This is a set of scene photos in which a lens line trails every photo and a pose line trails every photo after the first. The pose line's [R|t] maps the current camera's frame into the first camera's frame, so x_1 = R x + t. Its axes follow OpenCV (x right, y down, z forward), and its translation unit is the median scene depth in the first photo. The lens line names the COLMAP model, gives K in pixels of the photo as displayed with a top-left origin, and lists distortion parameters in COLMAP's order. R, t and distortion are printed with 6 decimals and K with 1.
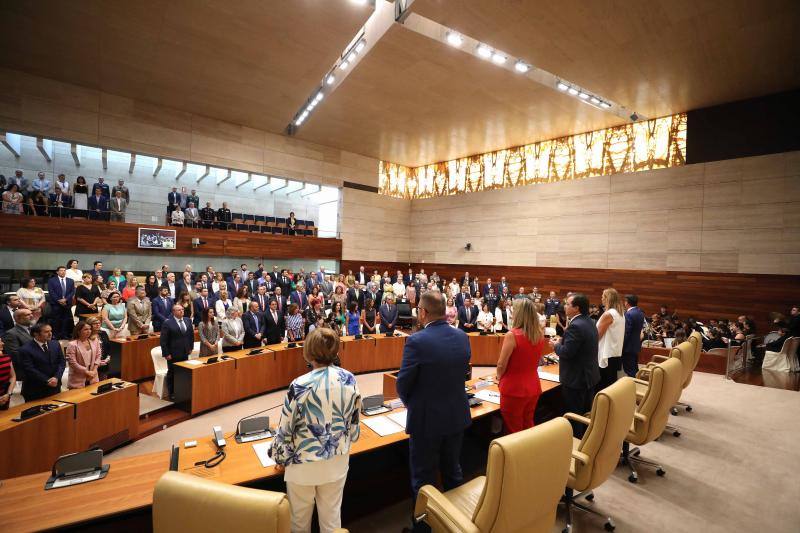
lens RADIAL K [[367.0, 0, 400.0], [0, 367.0, 266.5], [0, 0, 1]] dist [-0.042332, 0.013245]
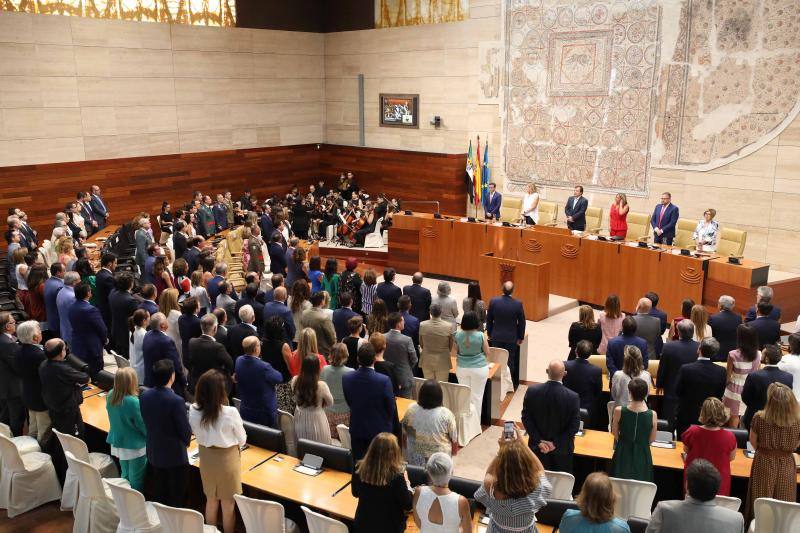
lens RADIAL K [[759.5, 0, 400.0], [0, 759.5, 266.5], [0, 0, 1]] dist [0.036983, 0.031045]
pose [[-0.053154, -0.266086, 0.962483, -0.988772], [0.010826, 0.963635, 0.267002, -0.174649], [-0.998528, 0.024612, -0.048340, 0.574959]]
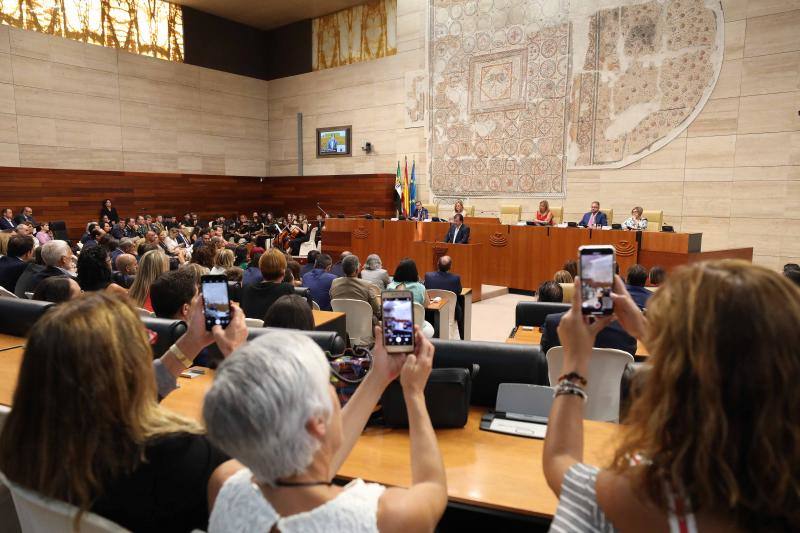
lens RADIAL K [[580.2, 0, 400.0], [0, 580.2, 266.5], [0, 0, 1]] dist [-0.001229, 0.026928]
pose [[-0.153250, -0.158662, 0.975367, -0.754415], [-0.005466, 0.987147, 0.159719, 0.005094], [-0.988172, 0.019146, -0.152148, 0.550888]]
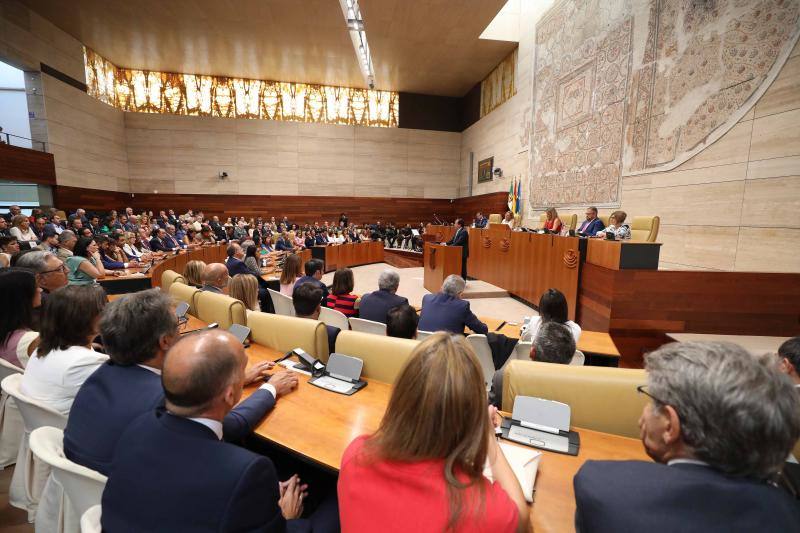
lens RADIAL K [[367.0, 0, 400.0], [0, 367.0, 266.5], [0, 0, 1]] dist [-0.042332, 0.013245]
pose [[0.518461, -0.146412, 0.842473, -0.498914], [0.014818, 0.986623, 0.162345, 0.040657], [-0.854973, -0.071686, 0.513695, 0.119506]]
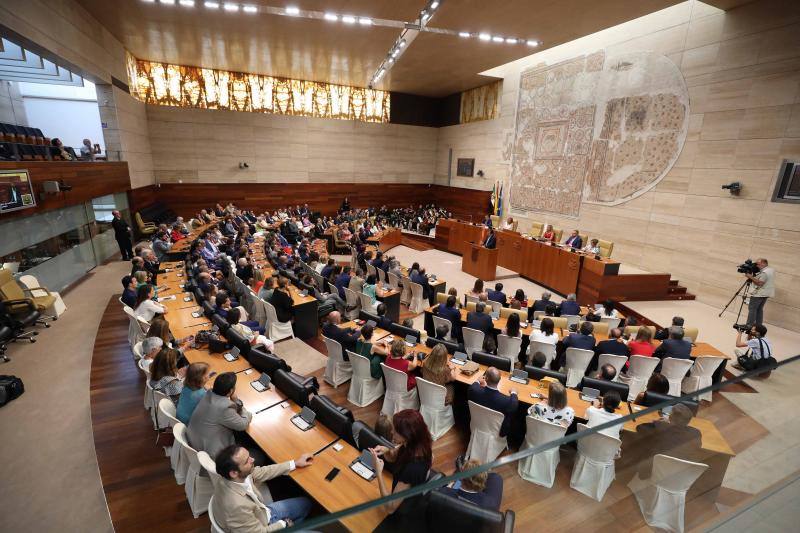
lens RADIAL K [[367.0, 0, 400.0], [0, 367.0, 266.5], [0, 0, 1]] dist [-0.042332, 0.013245]
pose [[0.299833, -0.280576, 0.911799, -0.876145], [-0.014101, 0.954364, 0.298311, -0.117514], [-0.953887, -0.102301, 0.282194, 0.291941]]
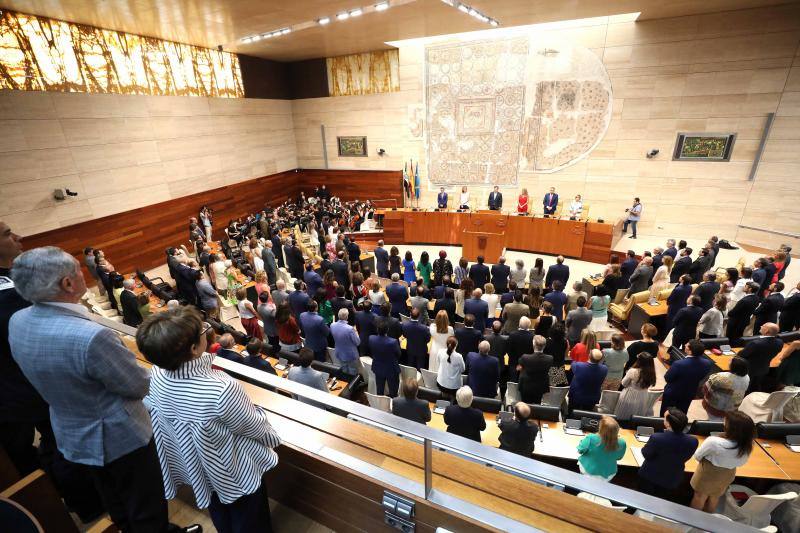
lens RADIAL K [[367.0, 0, 400.0], [0, 367.0, 266.5], [0, 0, 1]] dist [-0.042332, 0.013245]
pose [[-0.435667, -0.359745, 0.825093, -0.670283], [0.027211, 0.910977, 0.411559, -0.204474], [-0.899697, 0.201754, -0.387094, 0.927551]]
